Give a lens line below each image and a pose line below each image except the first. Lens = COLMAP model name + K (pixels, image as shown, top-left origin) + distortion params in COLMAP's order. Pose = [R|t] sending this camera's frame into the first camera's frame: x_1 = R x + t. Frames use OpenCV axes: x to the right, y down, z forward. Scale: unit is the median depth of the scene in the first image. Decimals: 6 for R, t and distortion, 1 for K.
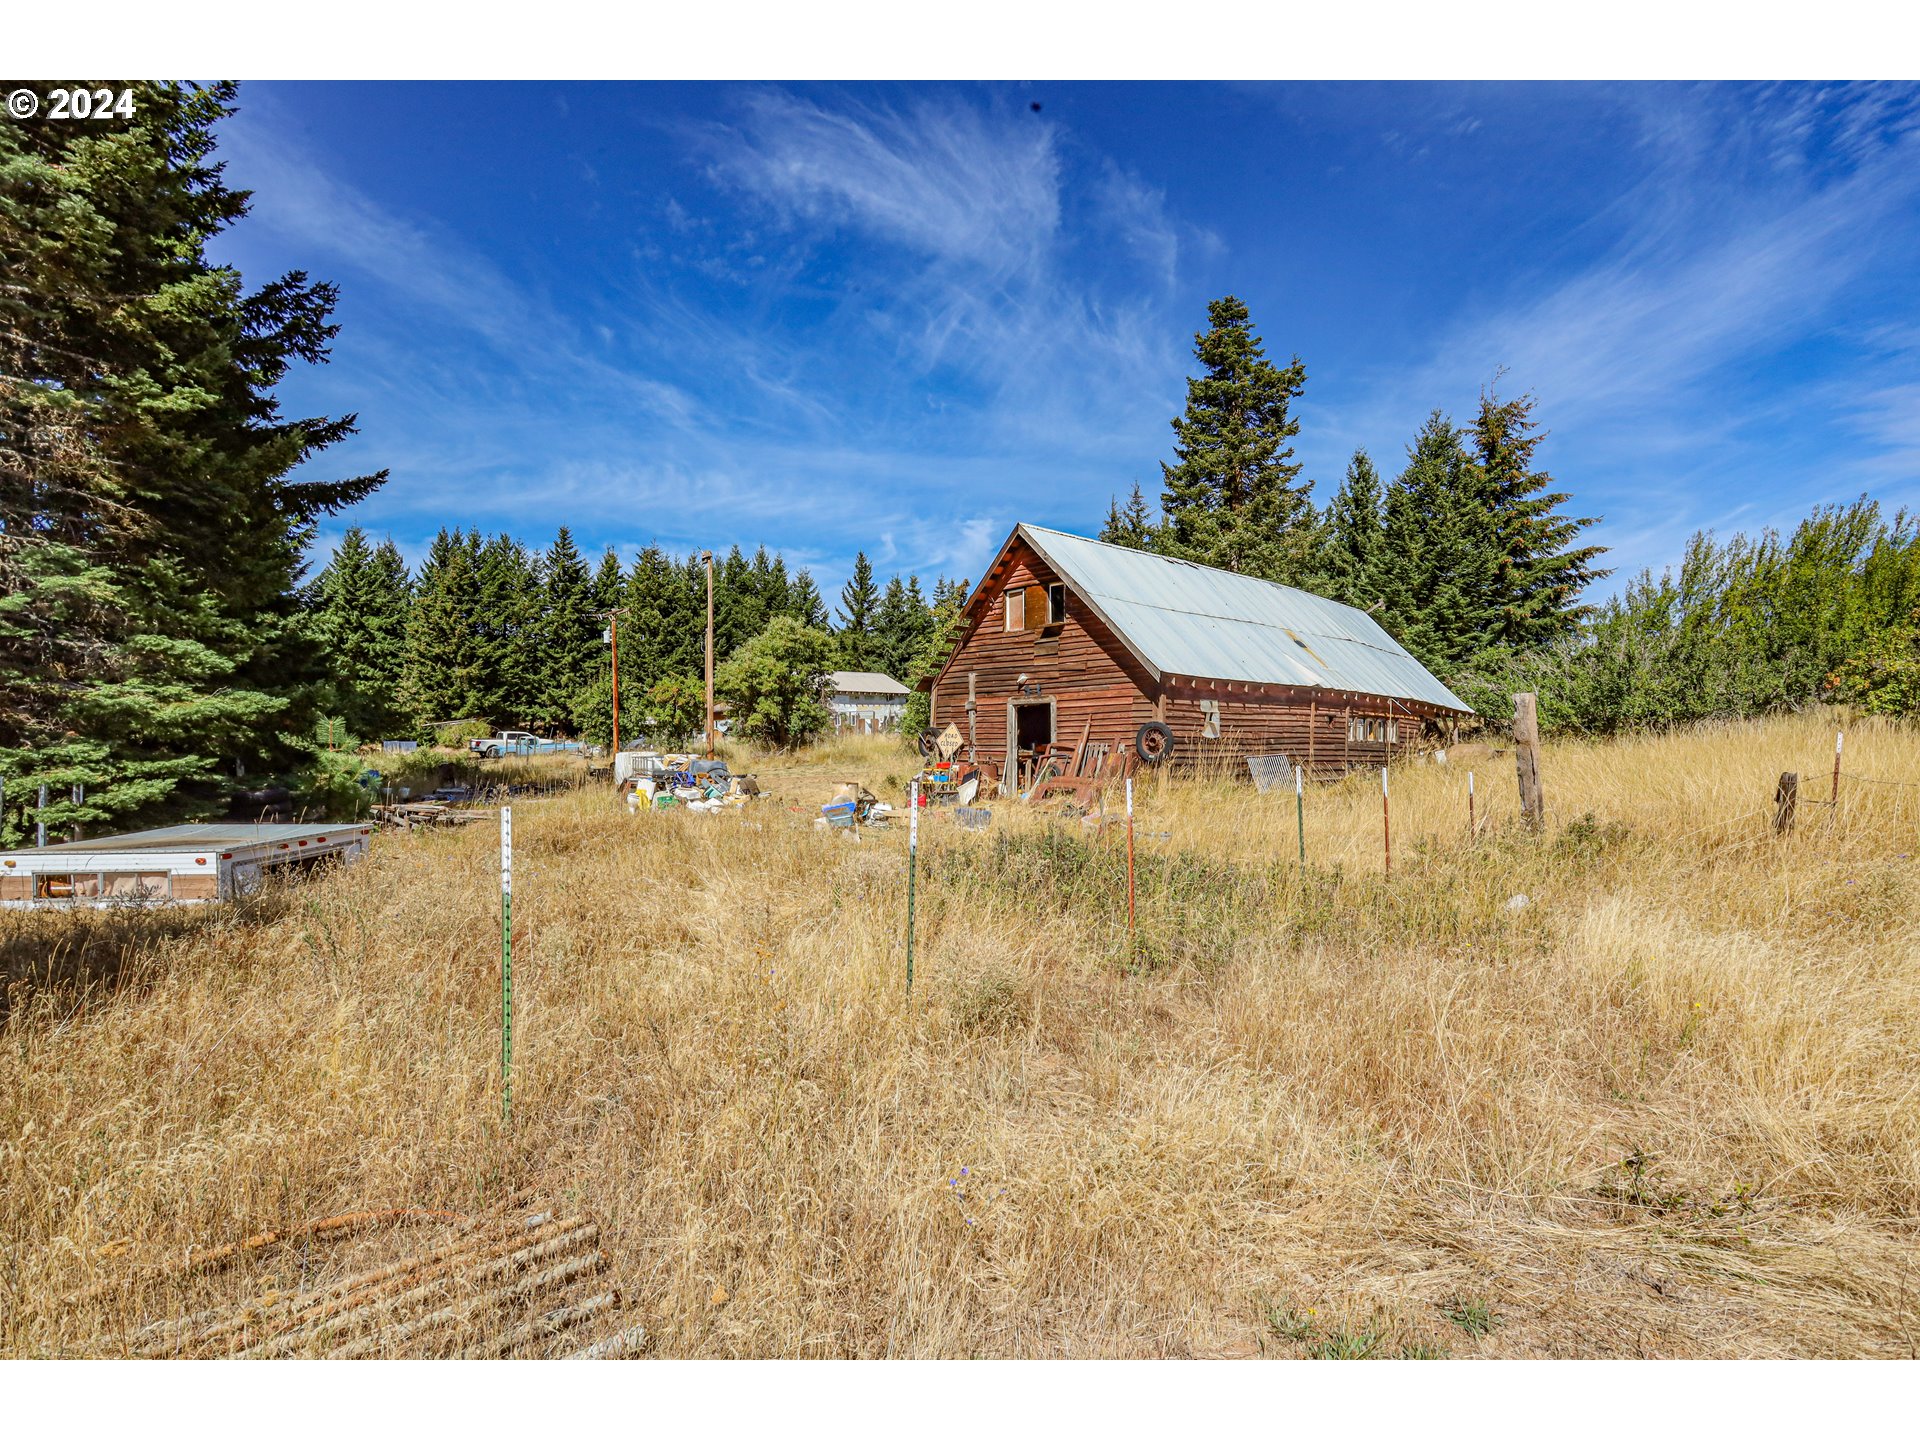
lens RADIAL K [[904.0, 0, 959.7], [0, 904.0, 712.1], [0, 0, 1]] dist [0.003148, 0.000842]
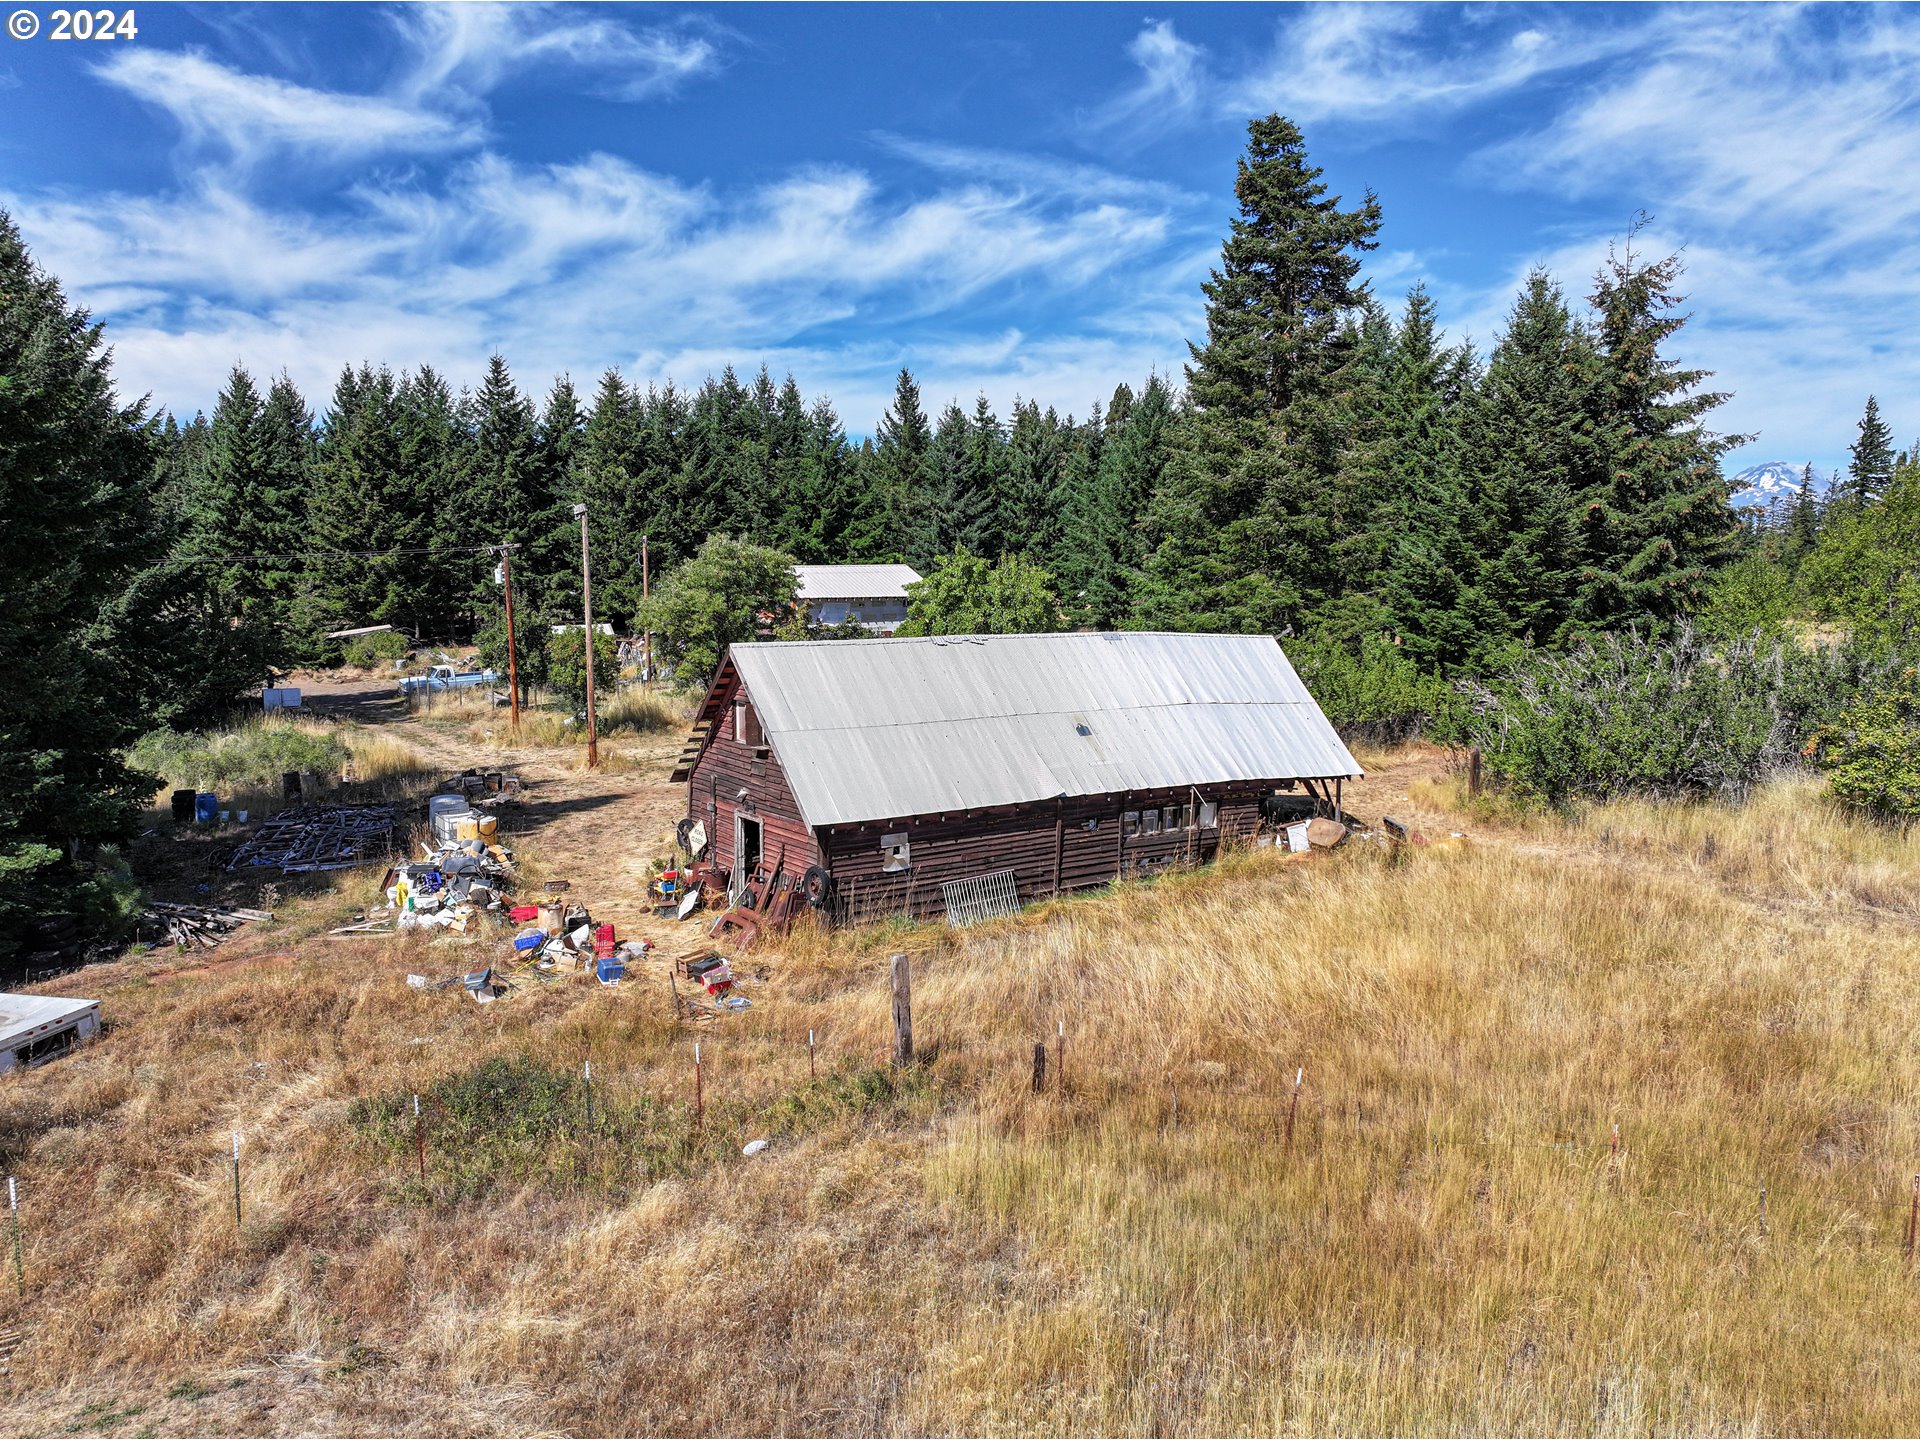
lens RADIAL K [[1350.2, 0, 967.6], [0, 1350.2, 716.3], [0, 0, 1]] dist [-0.008304, 0.022069]
pose [[0.990860, 0.015762, -0.133972, 0.113005], [0.003336, 0.989983, 0.141145, -0.072859], [0.134855, -0.140302, 0.980882, -0.094270]]
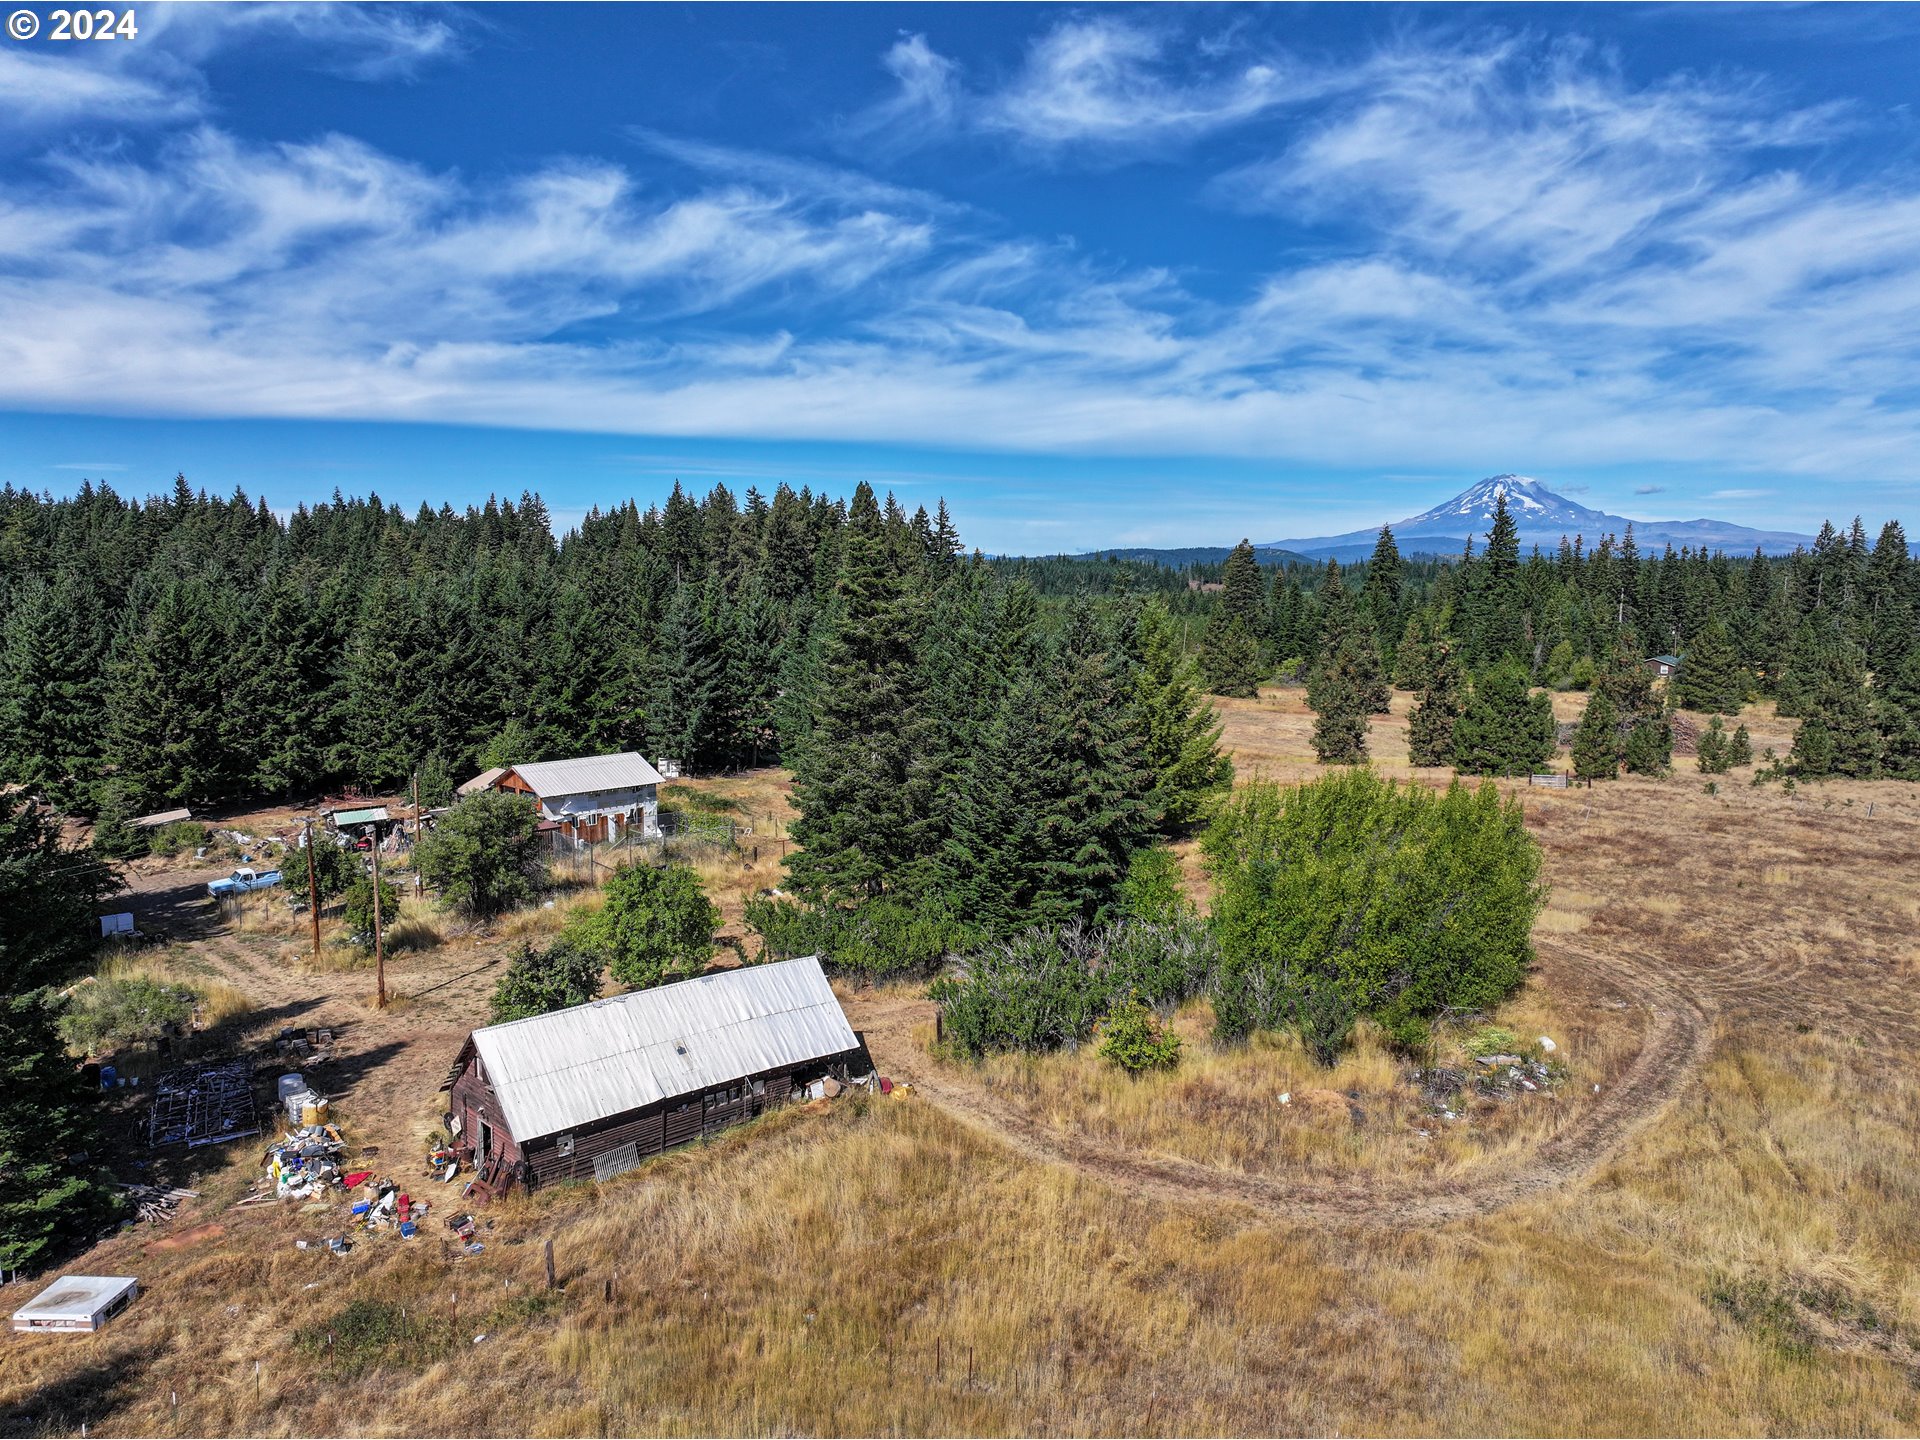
lens RADIAL K [[1350.2, 0, 965.2], [0, 1350.2, 718.9], [0, 0, 1]] dist [-0.008304, 0.022069]
pose [[0.999799, -0.000430, 0.020067, 0.215702], [-0.002391, 0.990101, 0.140338, -0.261561], [-0.019929, -0.140358, 0.989900, -0.349273]]
